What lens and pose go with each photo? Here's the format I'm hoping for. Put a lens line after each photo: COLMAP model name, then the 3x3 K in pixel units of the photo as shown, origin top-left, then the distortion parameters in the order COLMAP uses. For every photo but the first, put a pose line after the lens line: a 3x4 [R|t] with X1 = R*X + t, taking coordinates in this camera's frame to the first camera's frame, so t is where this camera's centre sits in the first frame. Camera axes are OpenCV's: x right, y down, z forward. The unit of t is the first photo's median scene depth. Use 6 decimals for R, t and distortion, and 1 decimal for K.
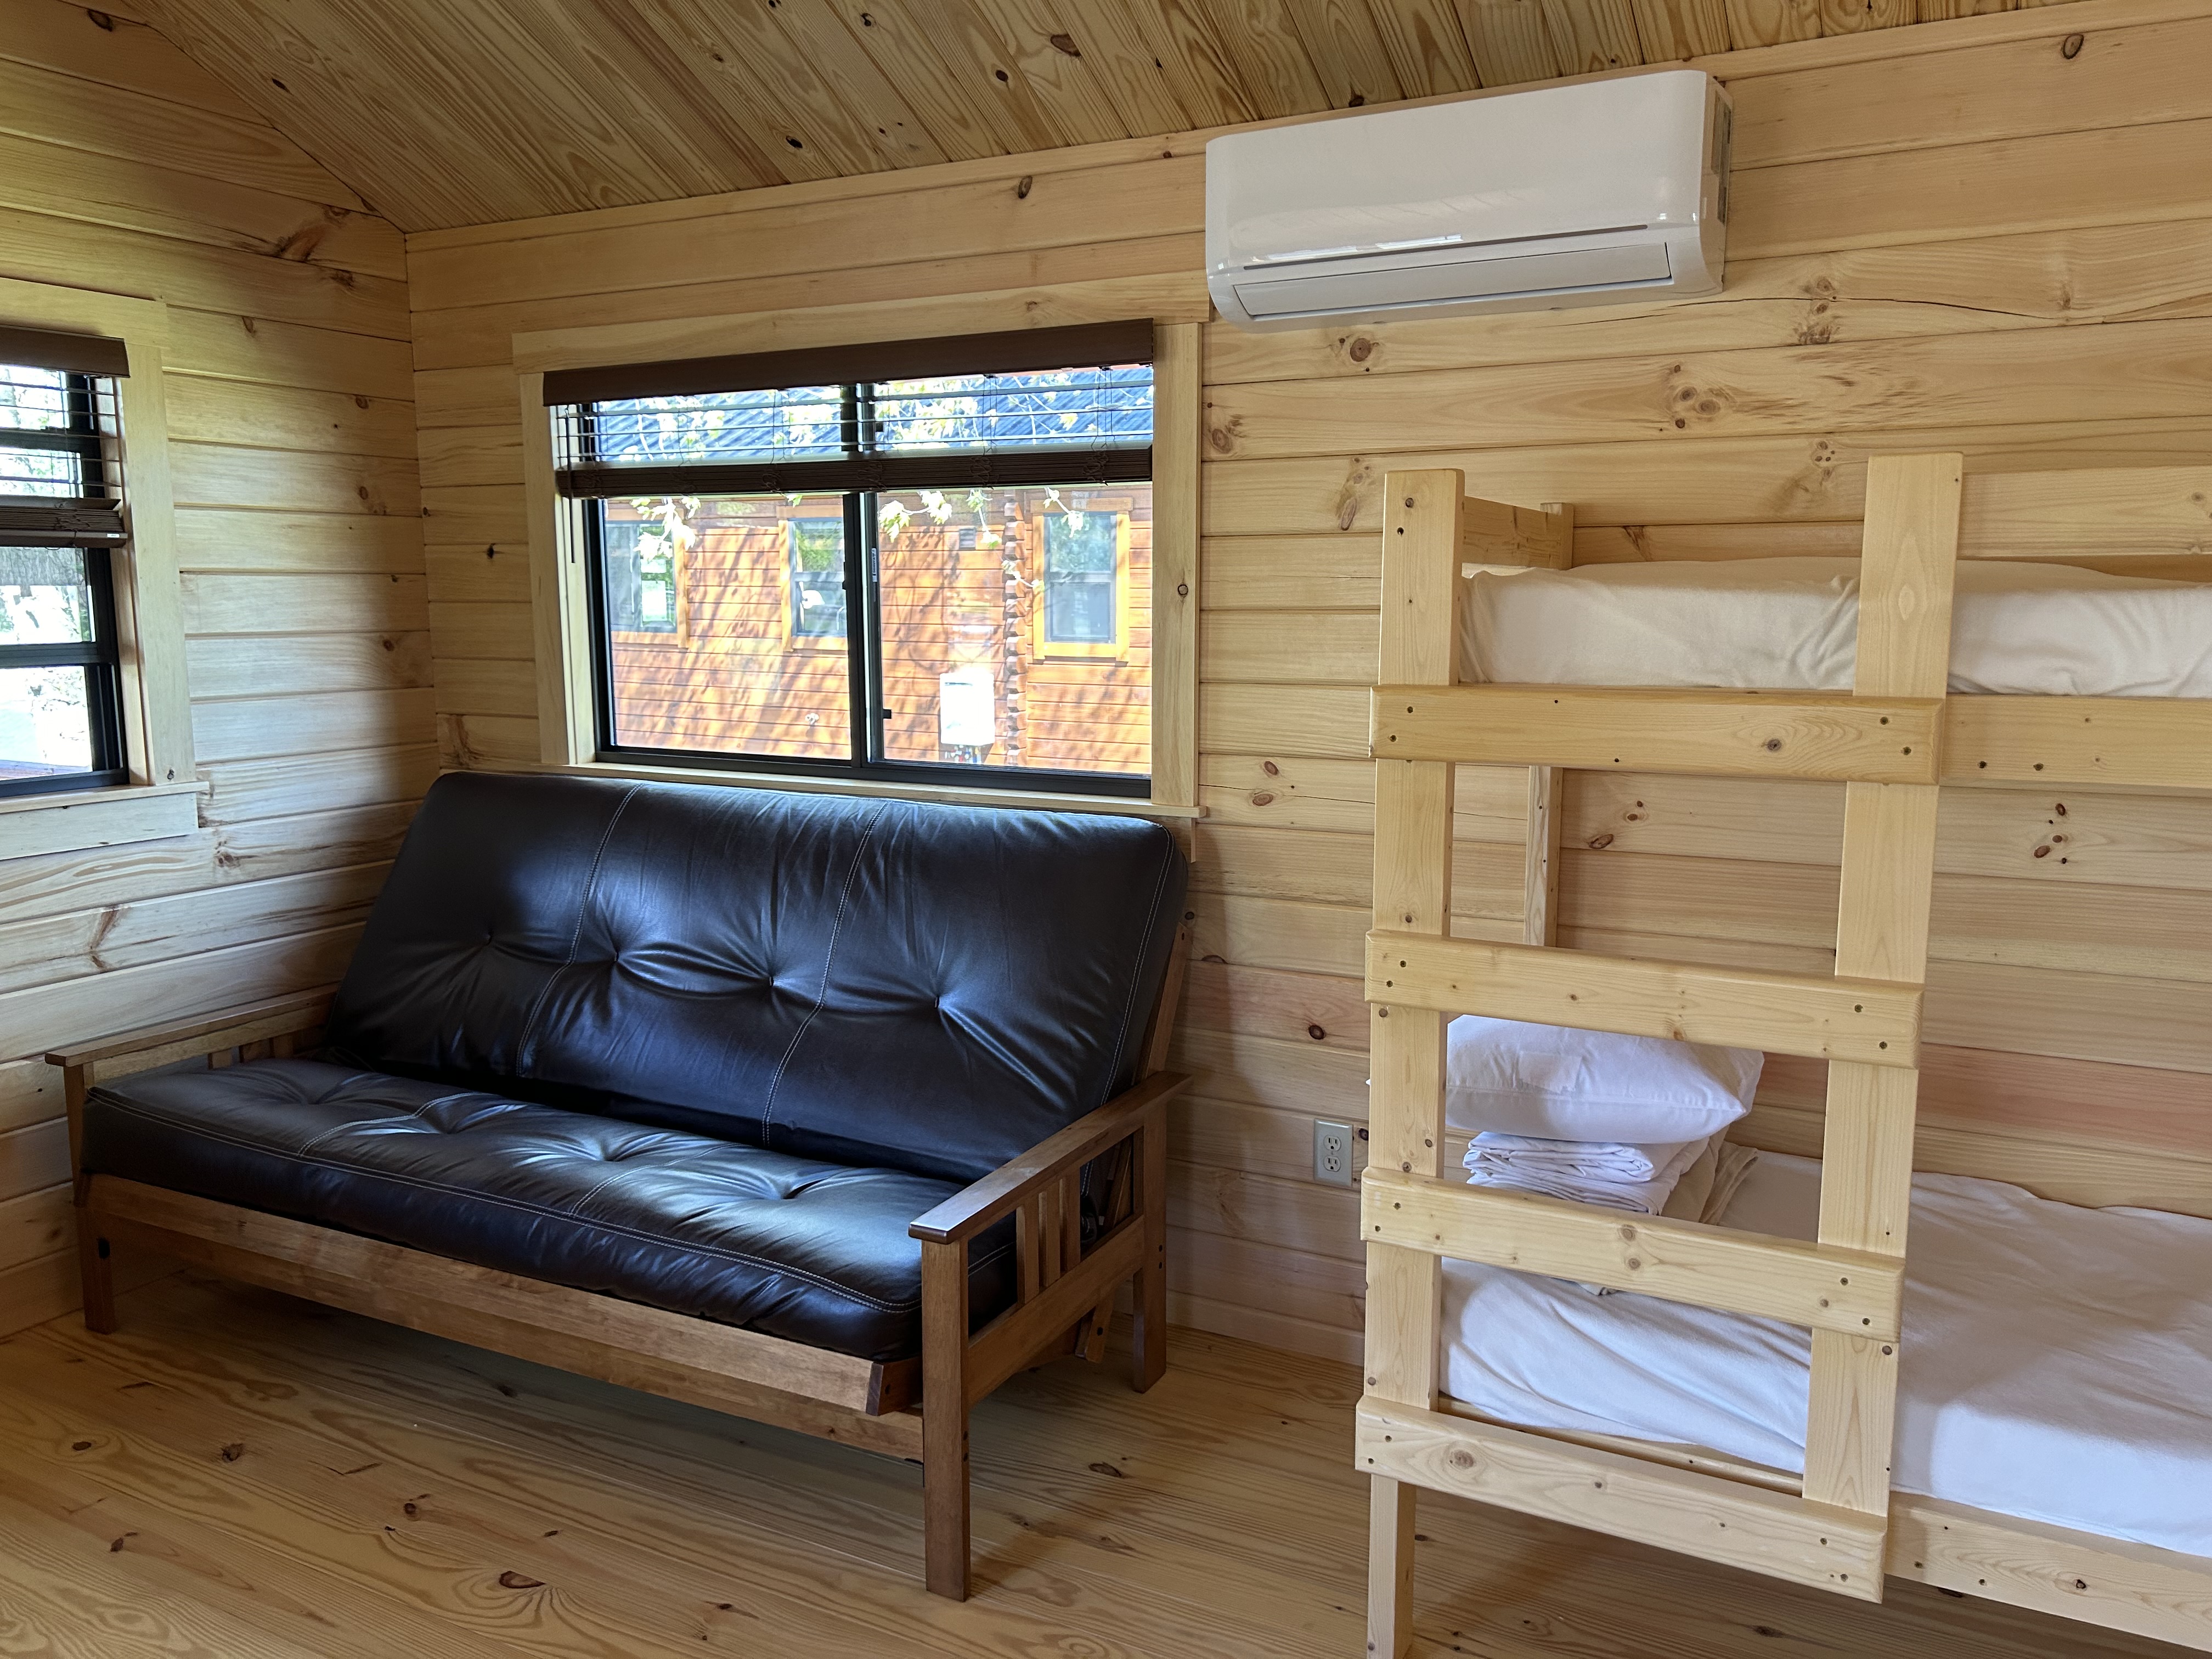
lens RADIAL K [[1656.3, 0, 1118.0], [0, 1656.3, 819.8], [0, 0, 1]] dist [0.057911, -0.067789]
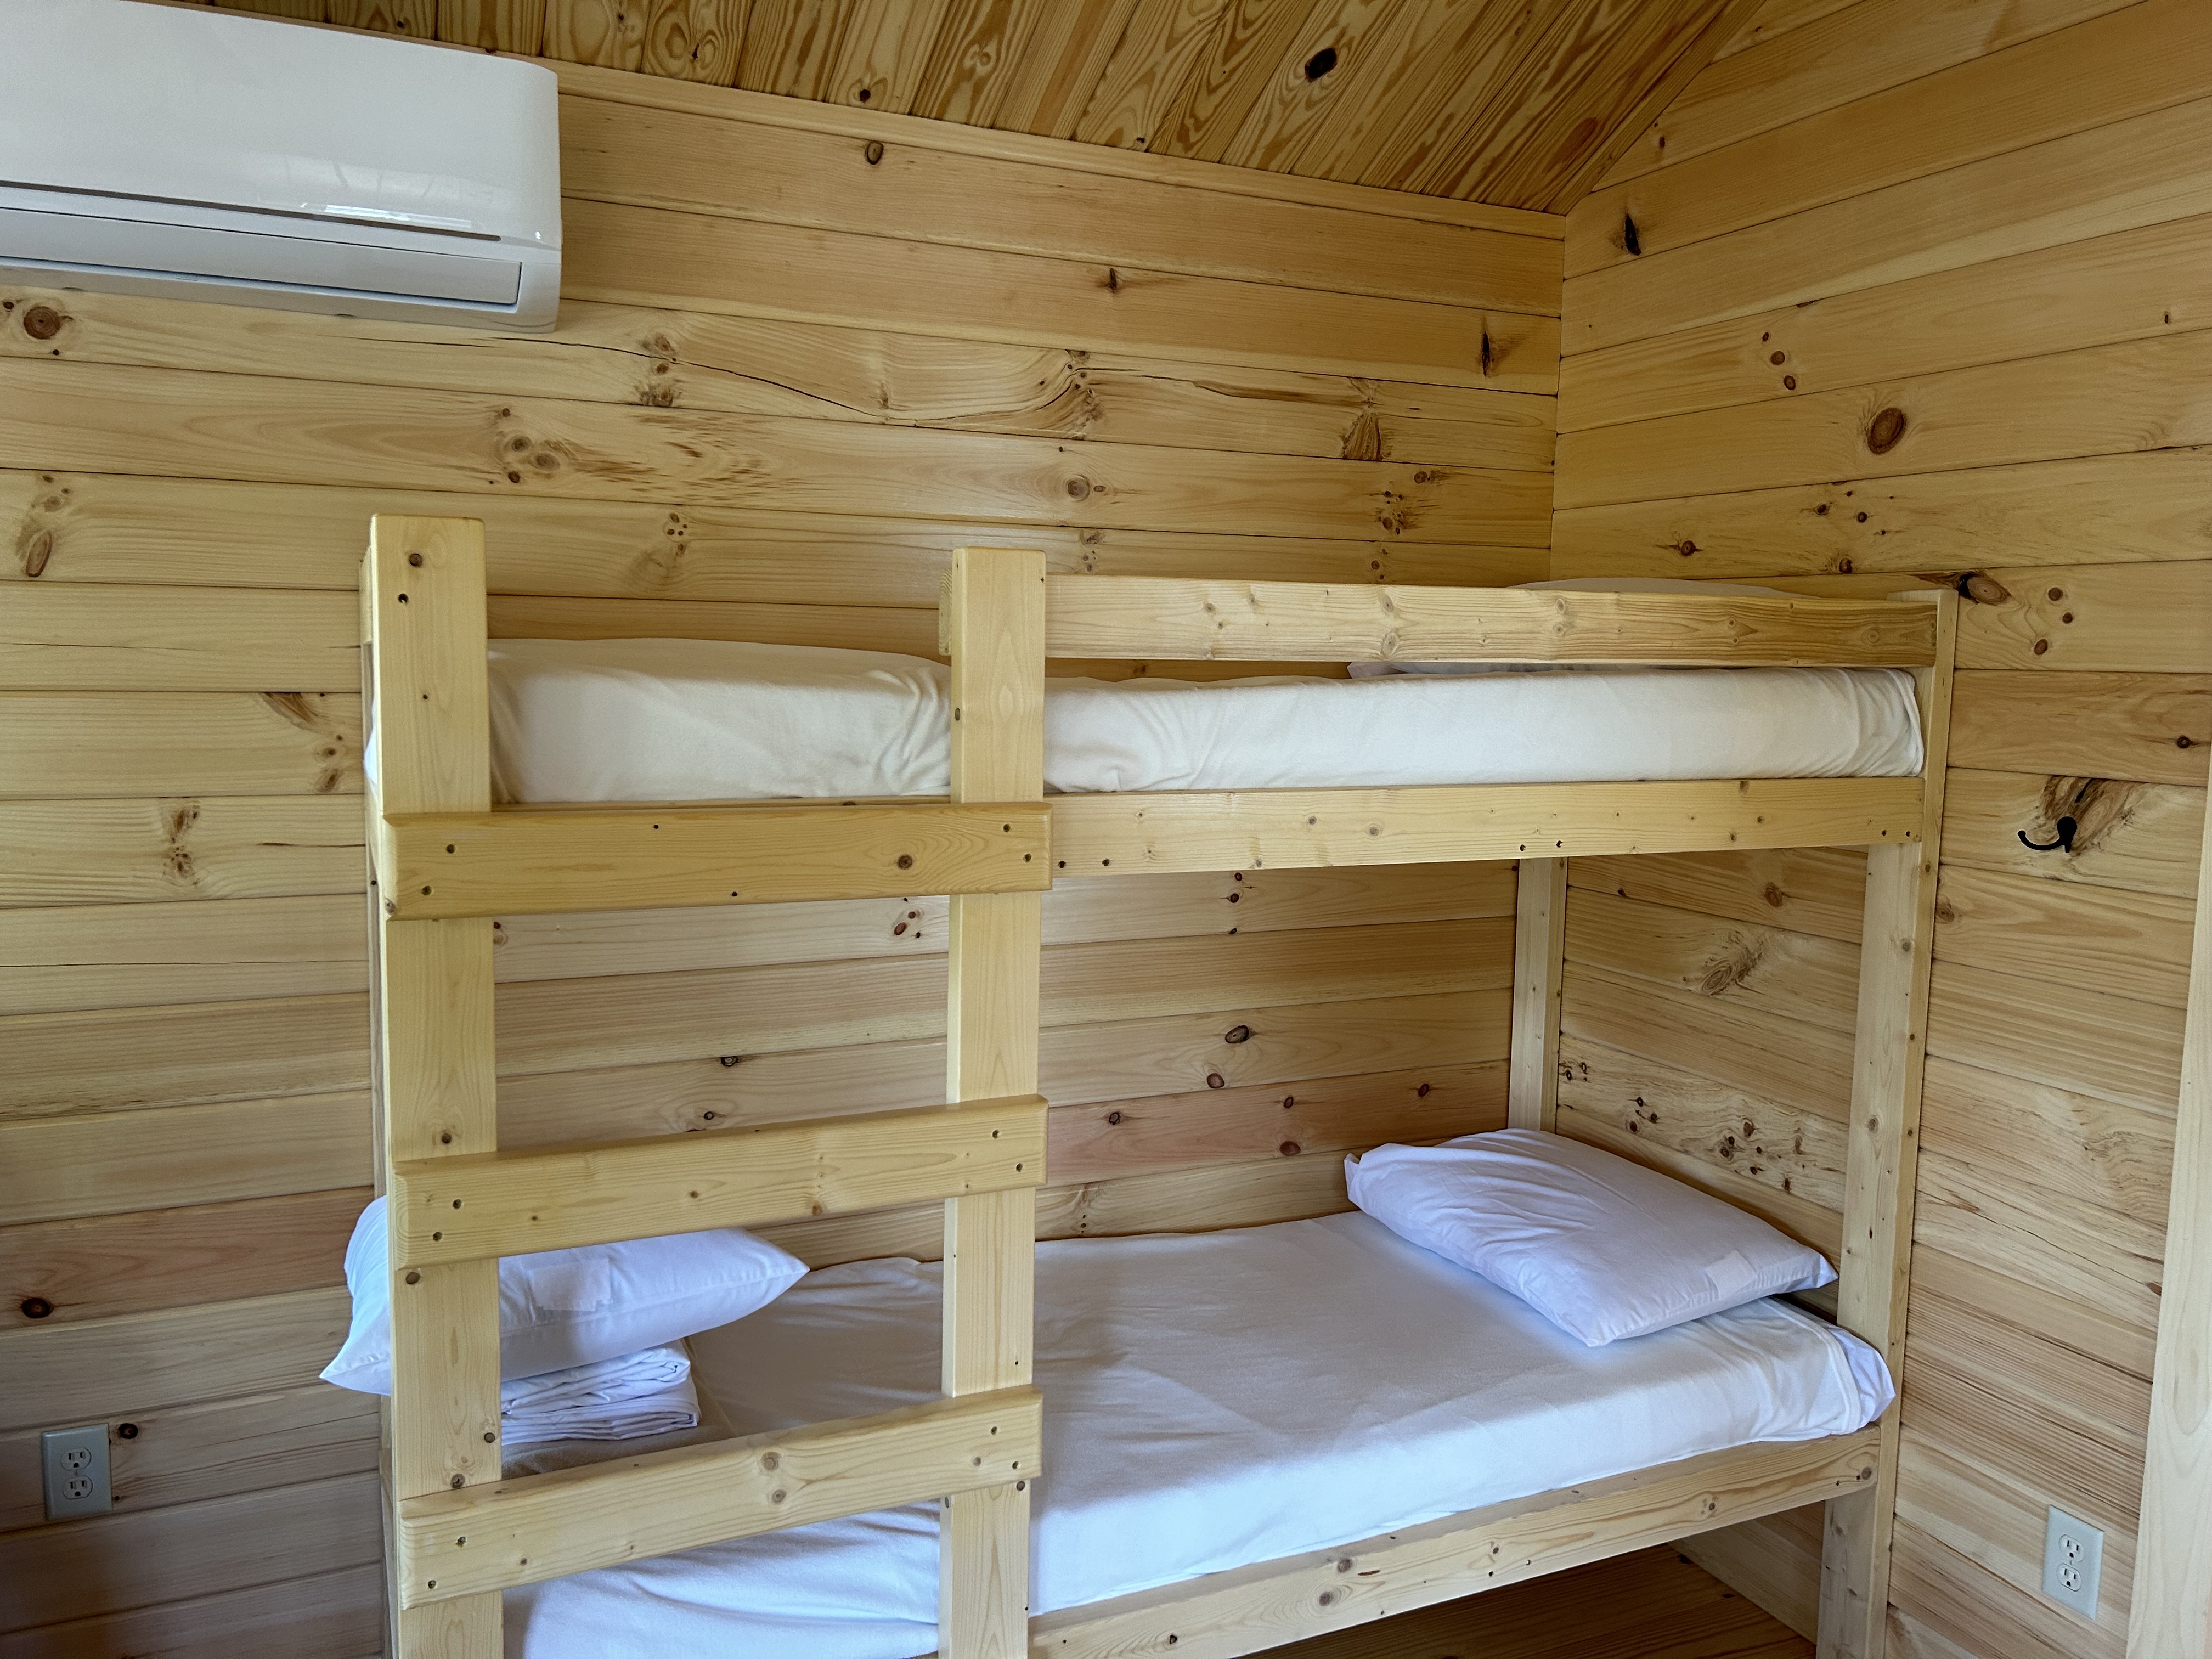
lens RADIAL K [[1656.3, 0, 1118.0], [0, 1656.3, 819.8], [0, 0, 1]] dist [0.057911, -0.067789]
pose [[0.611404, -0.066090, 0.788554, -0.177477], [0.090641, 0.995796, 0.013181, -0.051756], [-0.786110, 0.063417, 0.614824, 0.273385]]
